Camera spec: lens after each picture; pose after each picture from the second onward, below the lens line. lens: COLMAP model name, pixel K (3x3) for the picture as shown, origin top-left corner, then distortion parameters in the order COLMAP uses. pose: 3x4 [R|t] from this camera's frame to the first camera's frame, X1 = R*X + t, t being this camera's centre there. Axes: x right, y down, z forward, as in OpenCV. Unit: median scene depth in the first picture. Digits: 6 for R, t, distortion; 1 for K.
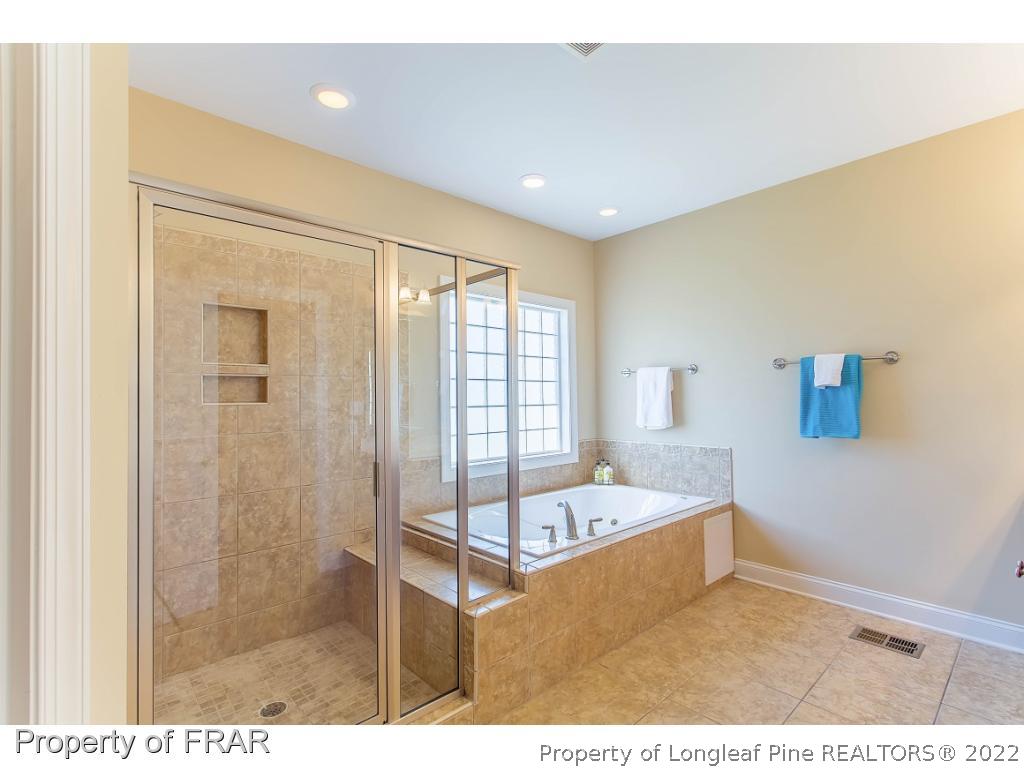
lens RADIAL K [[485.1, 0, 507.1], [0, 485.1, 388.3], [0, 0, 1]] dist [0.002177, 0.000479]
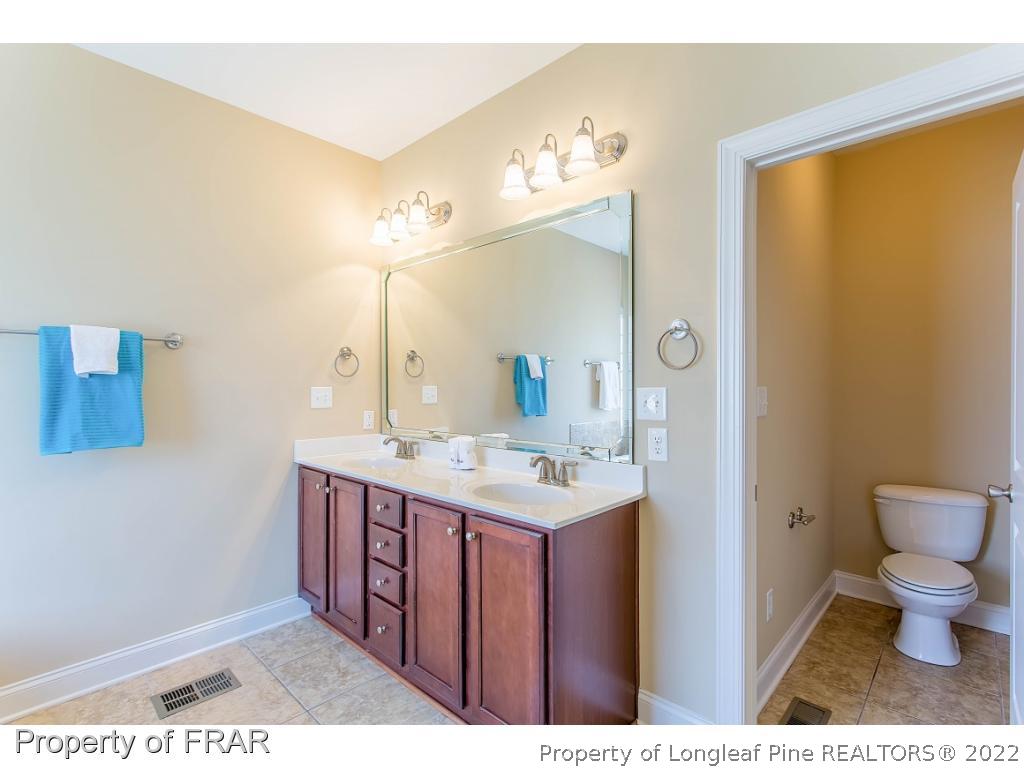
lens RADIAL K [[485.1, 0, 507.1], [0, 485.1, 388.3], [0, 0, 1]] dist [0.002177, 0.000479]
pose [[-0.073877, 0.001350, 0.997266, -0.056422], [-0.012317, 0.999922, -0.002266, 0.010571], [-0.997191, -0.012451, -0.073854, 0.494422]]
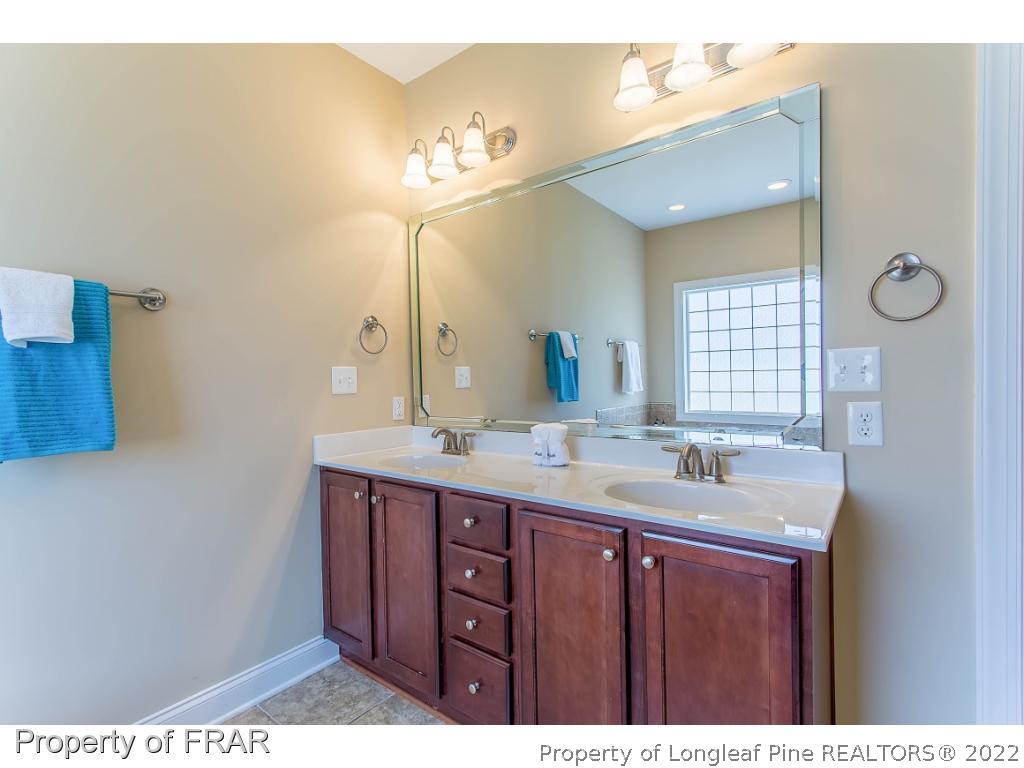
lens RADIAL K [[485.1, 0, 507.1], [0, 485.1, 388.3], [0, 0, 1]] dist [0.002177, 0.000479]
pose [[-0.174852, -0.010072, 0.984543, 0.152378], [0.008066, 0.999899, 0.011662, 0.037341], [-0.984562, 0.009980, -0.174753, 0.676529]]
